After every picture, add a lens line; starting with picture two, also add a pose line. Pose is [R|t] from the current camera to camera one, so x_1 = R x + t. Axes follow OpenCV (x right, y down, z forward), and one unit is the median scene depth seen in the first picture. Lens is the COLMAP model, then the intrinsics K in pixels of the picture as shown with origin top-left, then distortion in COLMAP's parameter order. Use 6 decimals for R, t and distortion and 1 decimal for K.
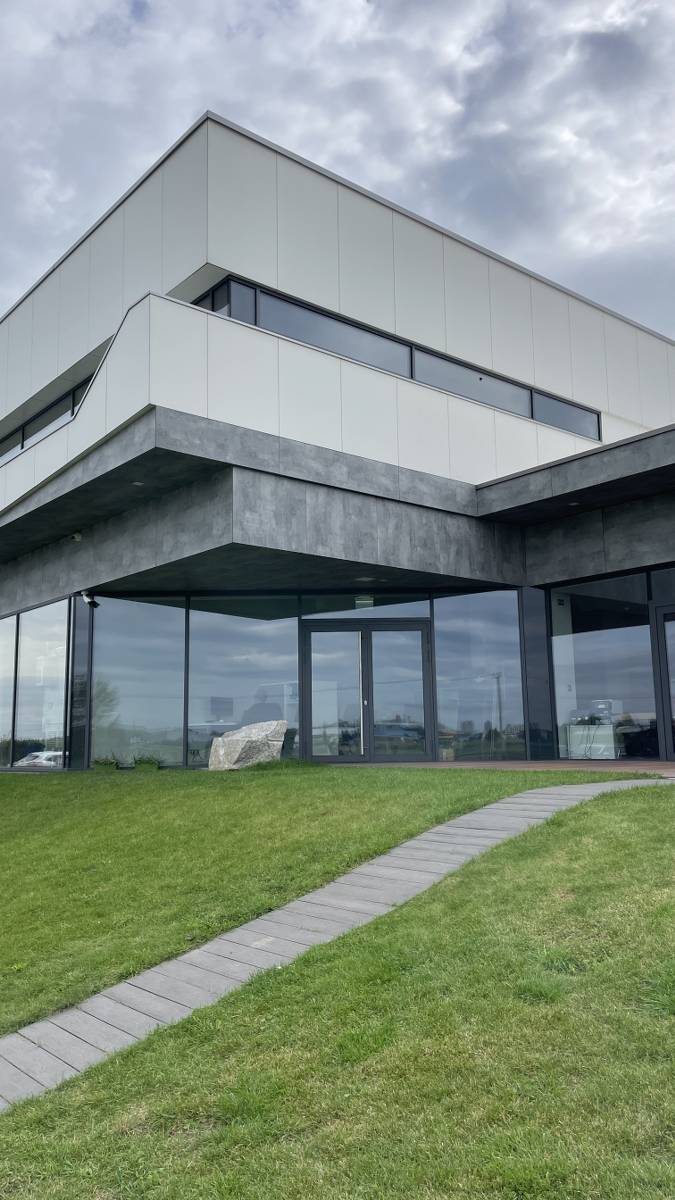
lens RADIAL K [[922.8, 0, 317.9], [0, 922.8, 613.2], [0, 0, 1]] dist [0.094204, -0.118774]
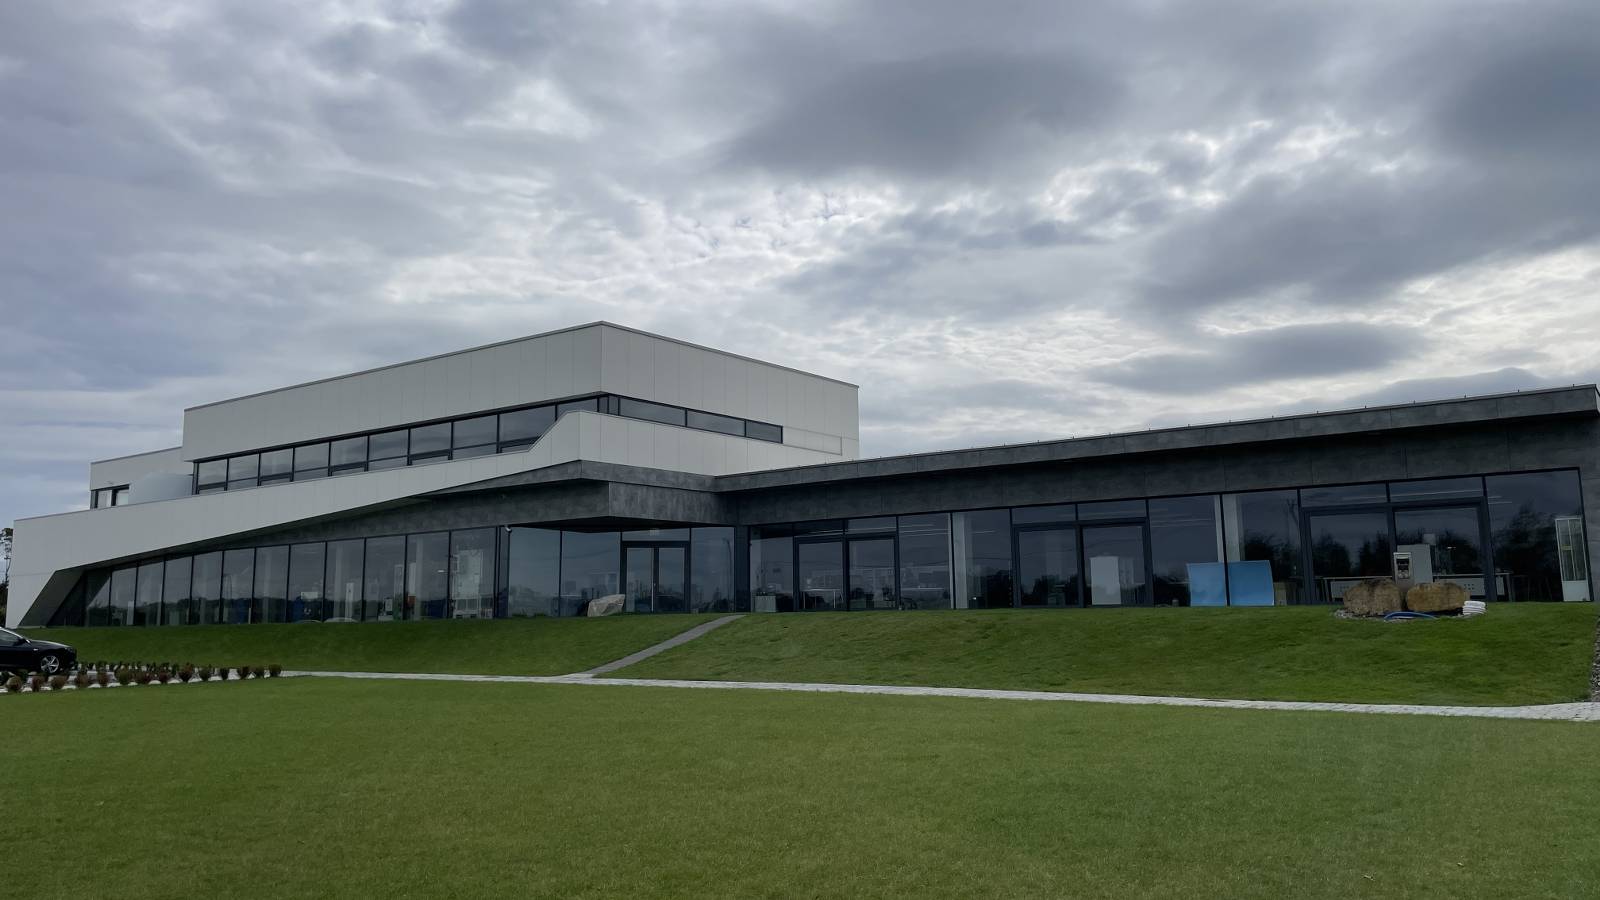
lens RADIAL K [[1230.3, 0, 825.7], [0, 1230.3, 488.0], [0, 0, 1]] dist [0.094204, -0.118774]
pose [[0.965750, 0.024118, 0.258353, -0.306231], [-0.031148, 0.999247, 0.023154, -0.195208], [-0.257600, -0.030408, 0.965773, -1.749168]]
